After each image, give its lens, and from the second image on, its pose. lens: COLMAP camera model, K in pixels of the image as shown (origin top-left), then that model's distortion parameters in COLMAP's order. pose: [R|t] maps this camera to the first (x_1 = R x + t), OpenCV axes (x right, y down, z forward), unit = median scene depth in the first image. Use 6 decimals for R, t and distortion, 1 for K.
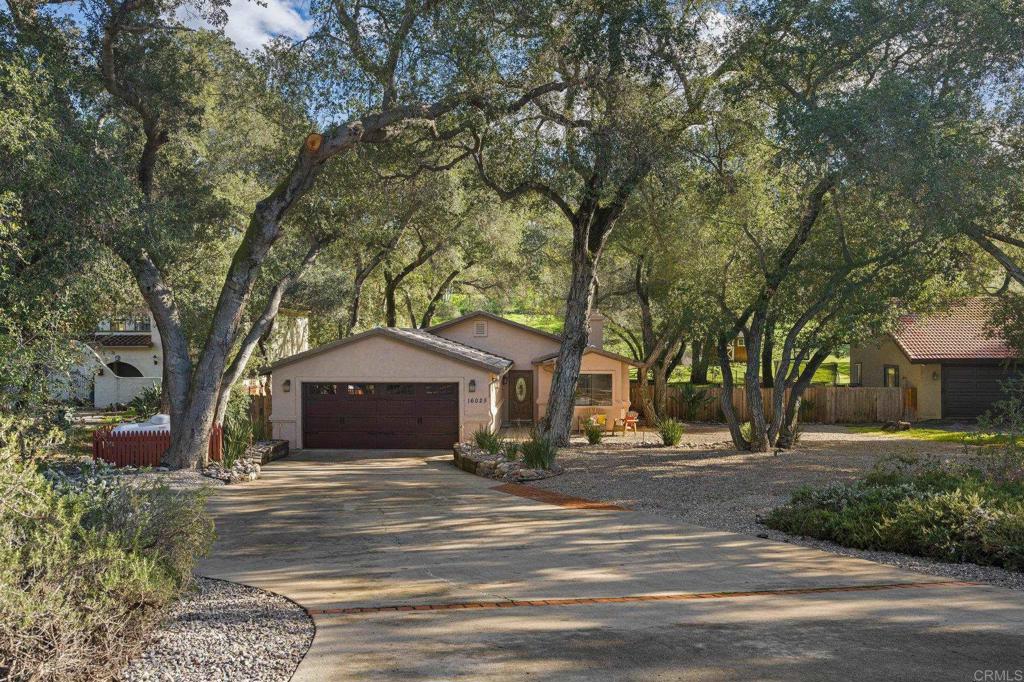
lens RADIAL K [[794.4, 0, 512.4], [0, 794.4, 342.7], [0, 0, 1]] dist [-0.014924, 0.000541]
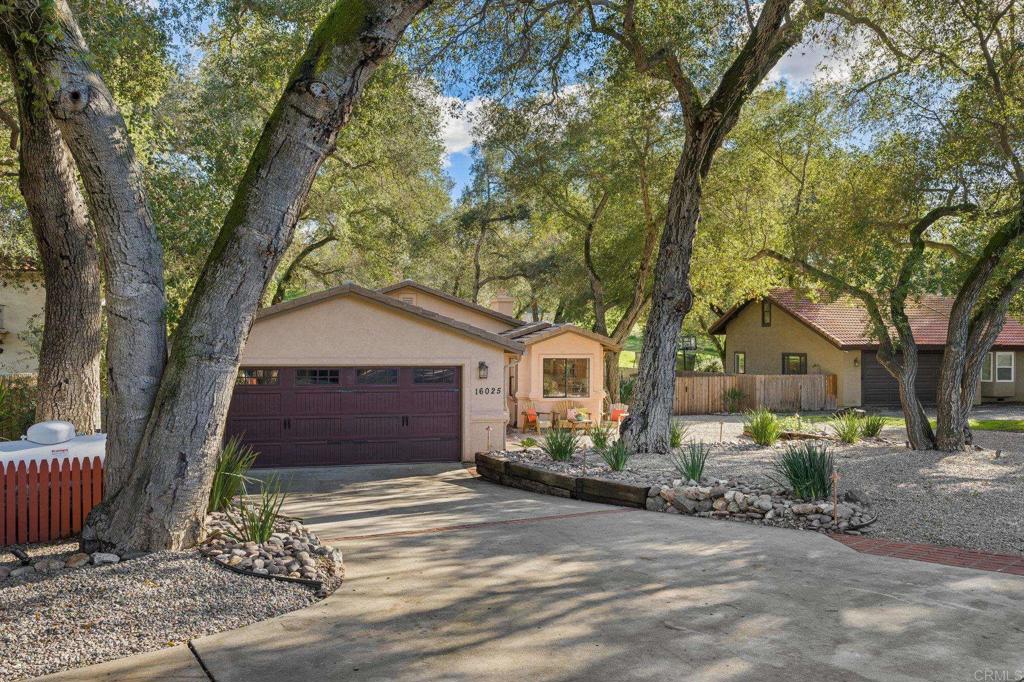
lens RADIAL K [[744.1, 0, 511.4], [0, 744.1, 339.7], [0, 0, 1]] dist [-0.004668, -0.001982]
pose [[0.958603, 0.005076, 0.284701, -0.215286], [-0.003512, 0.999976, -0.006003, 0.031076], [-0.284725, 0.004755, 0.958598, 0.356258]]
